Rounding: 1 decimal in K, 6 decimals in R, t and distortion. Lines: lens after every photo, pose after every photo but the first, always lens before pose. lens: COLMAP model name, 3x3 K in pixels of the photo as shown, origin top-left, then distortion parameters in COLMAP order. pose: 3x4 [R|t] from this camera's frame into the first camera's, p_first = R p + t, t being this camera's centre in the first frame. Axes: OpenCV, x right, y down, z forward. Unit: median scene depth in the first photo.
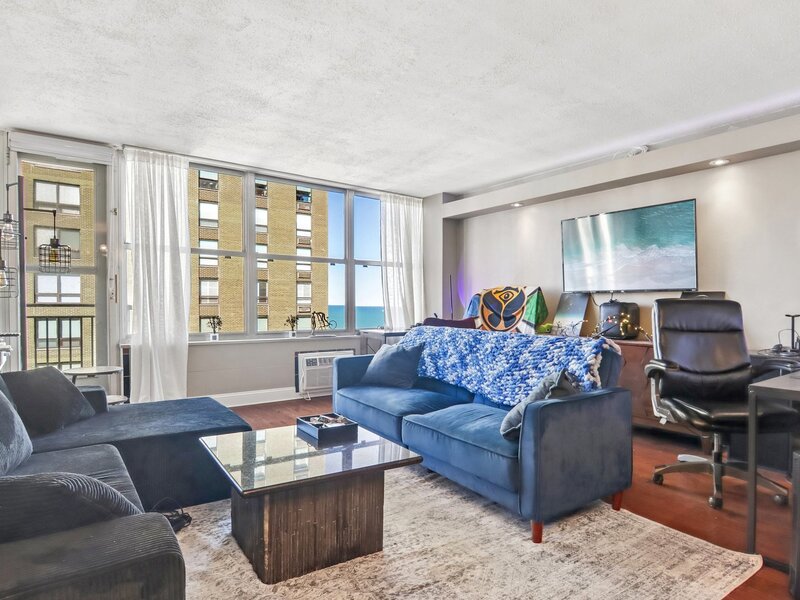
lens RADIAL K [[476.7, 0, 402.9], [0, 476.7, 315.4], [0, 0, 1]] dist [-0.001521, -0.002839]
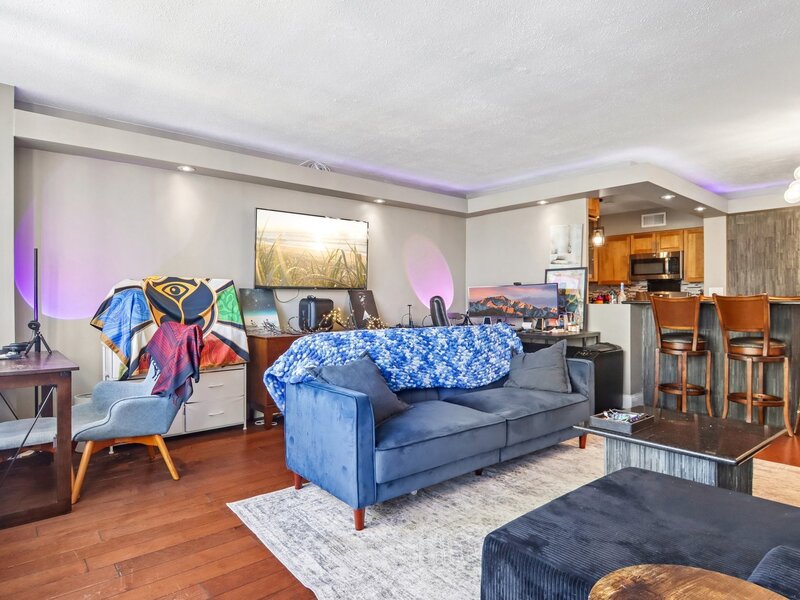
lens RADIAL K [[466.3, 0, 409.6], [0, 466.3, 299.4], [0, 0, 1]] dist [-0.001911, -0.015403]
pose [[-0.090810, -0.008113, 0.995835, -0.576877], [0.027846, 0.999555, 0.010682, -0.027900], [-0.995479, 0.028700, -0.090544, 0.801393]]
